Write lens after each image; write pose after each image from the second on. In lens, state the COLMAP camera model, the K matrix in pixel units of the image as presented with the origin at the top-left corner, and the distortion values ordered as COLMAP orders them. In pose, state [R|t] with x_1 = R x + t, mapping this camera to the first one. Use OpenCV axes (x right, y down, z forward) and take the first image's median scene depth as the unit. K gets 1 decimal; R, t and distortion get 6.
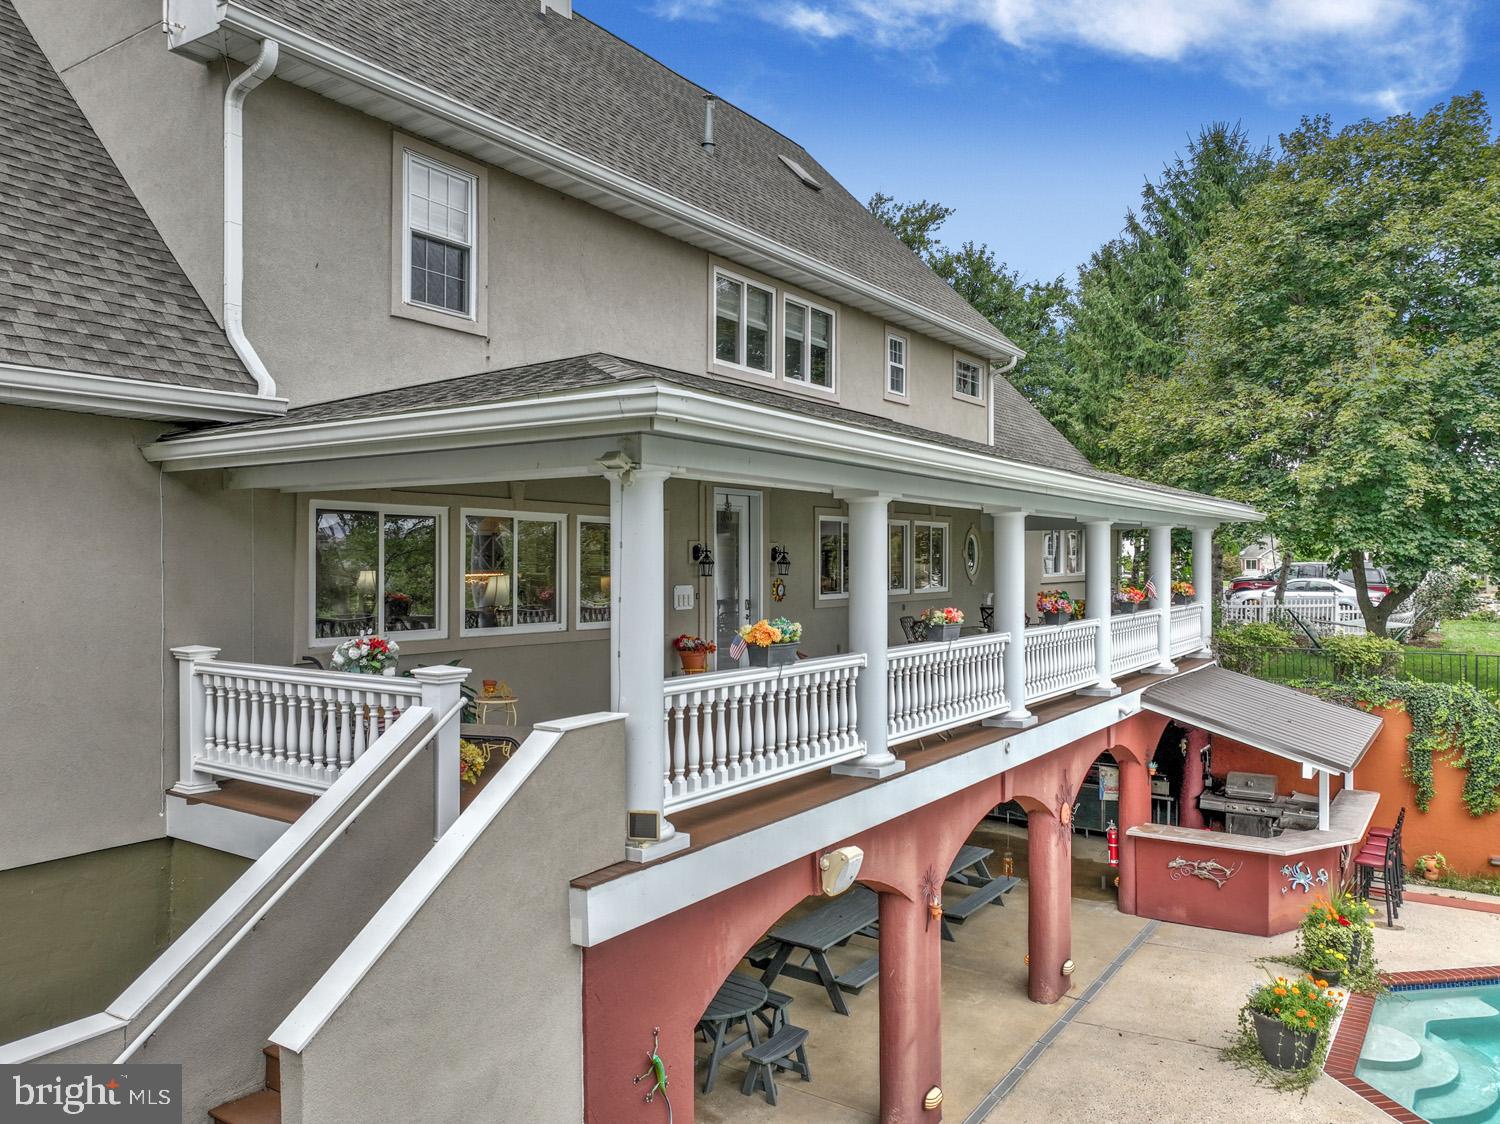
lens RADIAL K [[1076.5, 0, 750.0], [0, 1076.5, 559.8], [0, 0, 1]] dist [0.007591, 0.000525]
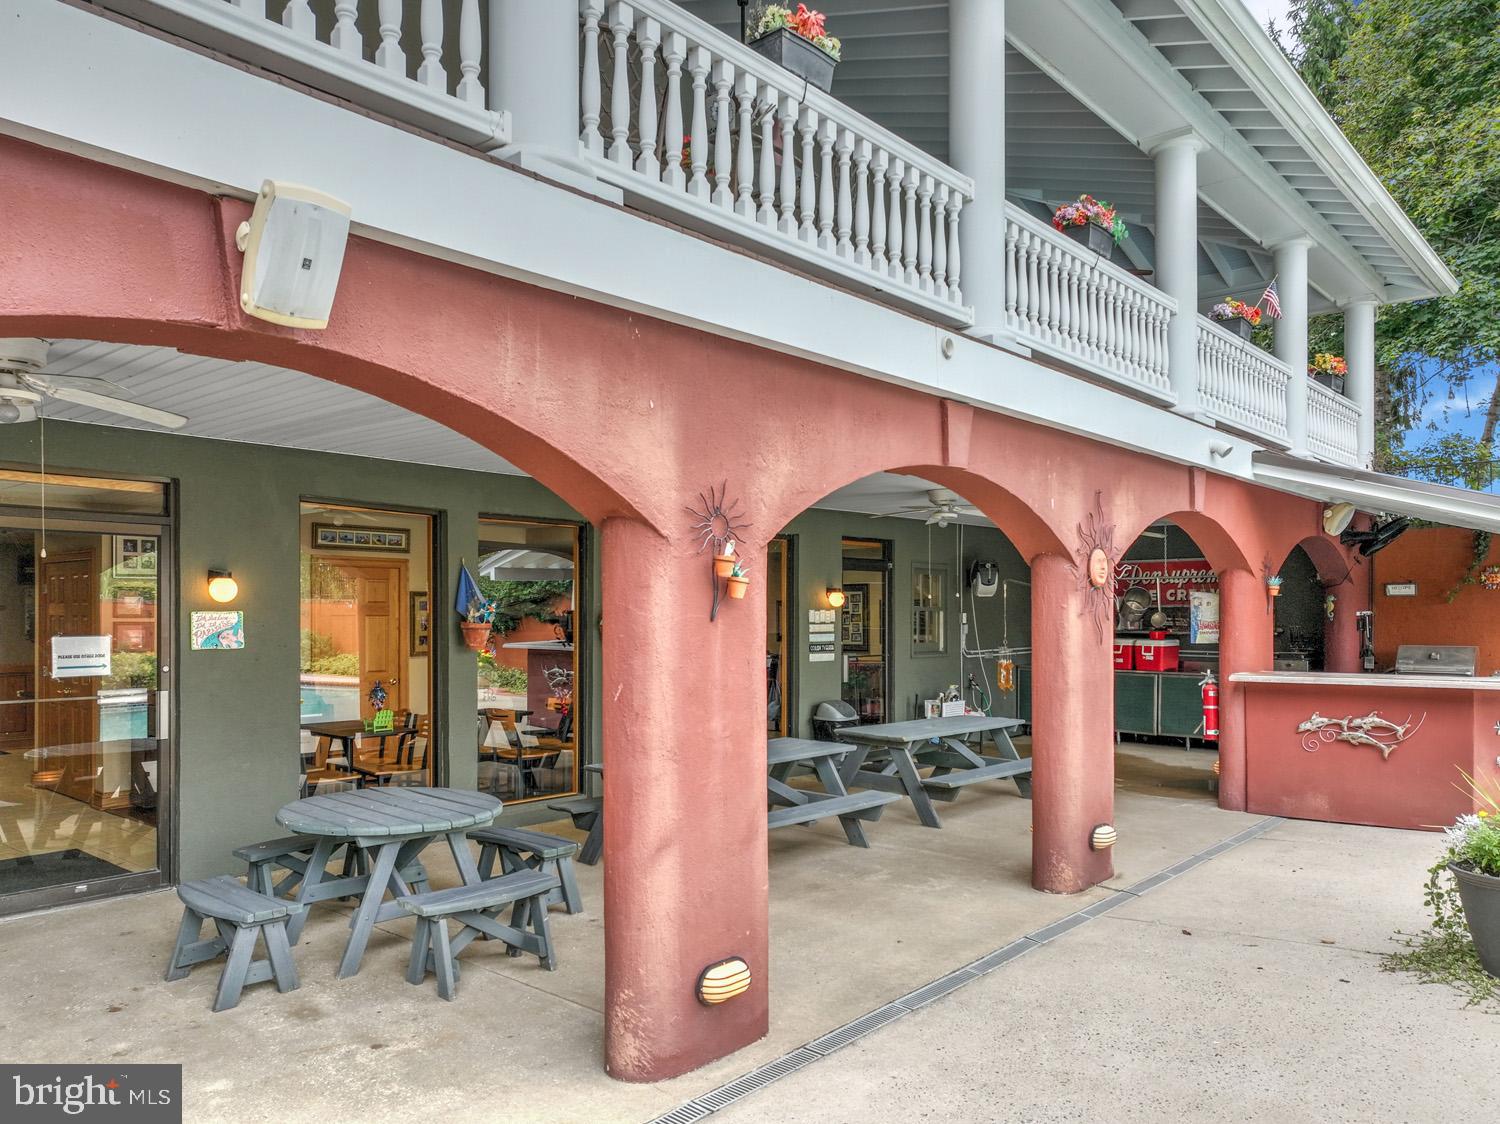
lens RADIAL K [[1076.5, 0, 760.1], [0, 1076.5, 605.6], [0, 0, 1]] dist [0.007591, 0.000525]
pose [[0.993299, -0.000399, -0.115574, 0.183002], [0.000097, 0.999997, -0.002618, 0.261396], [0.115575, 0.002590, 0.993295, 0.417639]]
